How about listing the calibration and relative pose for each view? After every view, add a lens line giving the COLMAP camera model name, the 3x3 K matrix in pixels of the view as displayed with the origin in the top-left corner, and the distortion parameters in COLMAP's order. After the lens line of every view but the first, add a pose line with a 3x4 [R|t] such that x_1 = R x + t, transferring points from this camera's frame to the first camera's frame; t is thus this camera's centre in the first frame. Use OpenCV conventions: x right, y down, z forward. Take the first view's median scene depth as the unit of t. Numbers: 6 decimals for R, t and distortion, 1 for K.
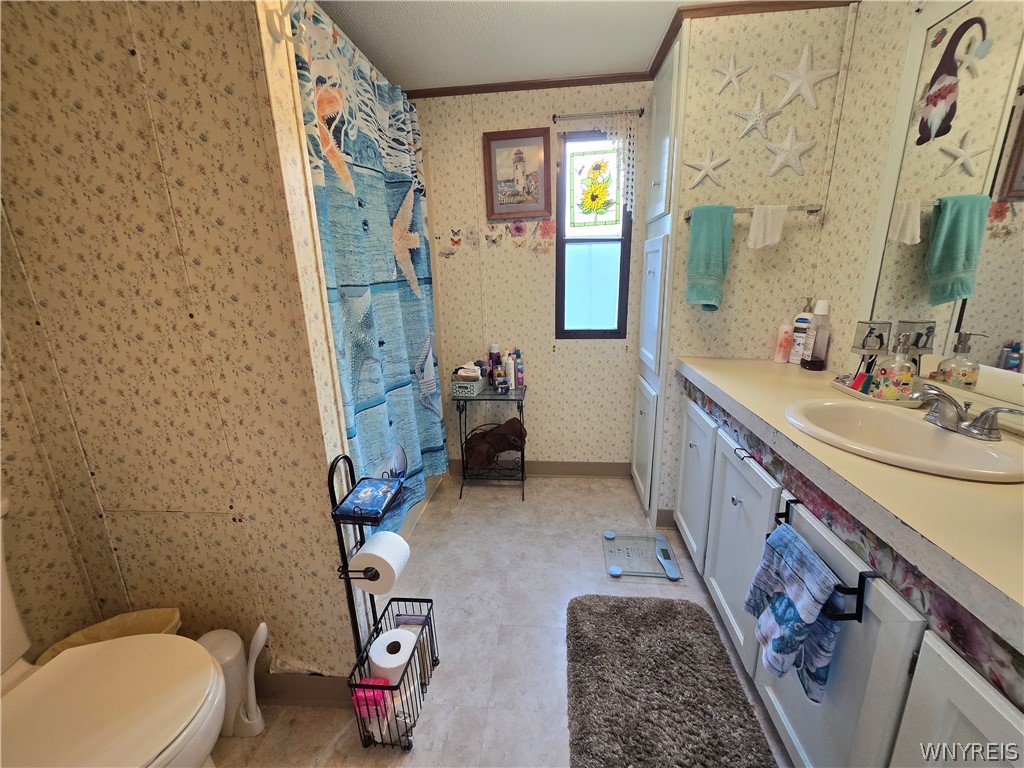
lens RADIAL K [[421.1, 0, 510.9], [0, 421.1, 381.4], [0, 0, 1]] dist [-0.001647, -0.000254]
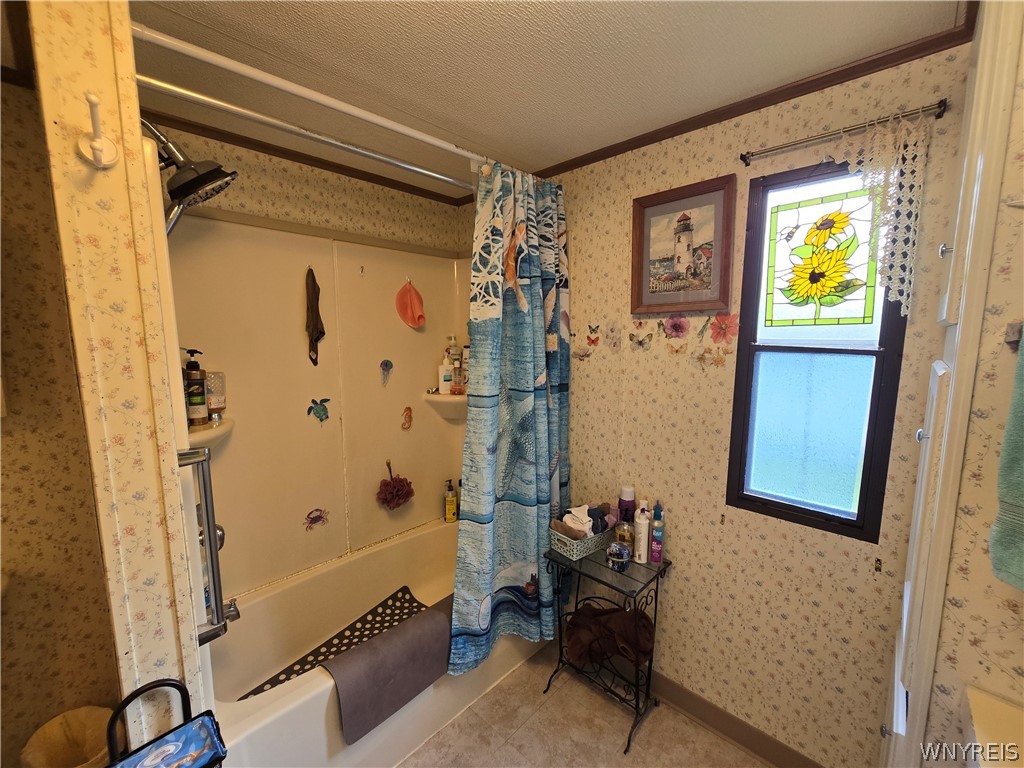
lens RADIAL K [[421.1, 0, 510.9], [0, 421.1, 381.4], [0, 0, 1]] dist [-0.001647, -0.000254]
pose [[0.789033, 0.098840, -0.606348, 0.228104], [-0.176025, 0.981965, -0.068992, -0.191373], [0.588593, 0.161169, 0.792201, 0.344305]]
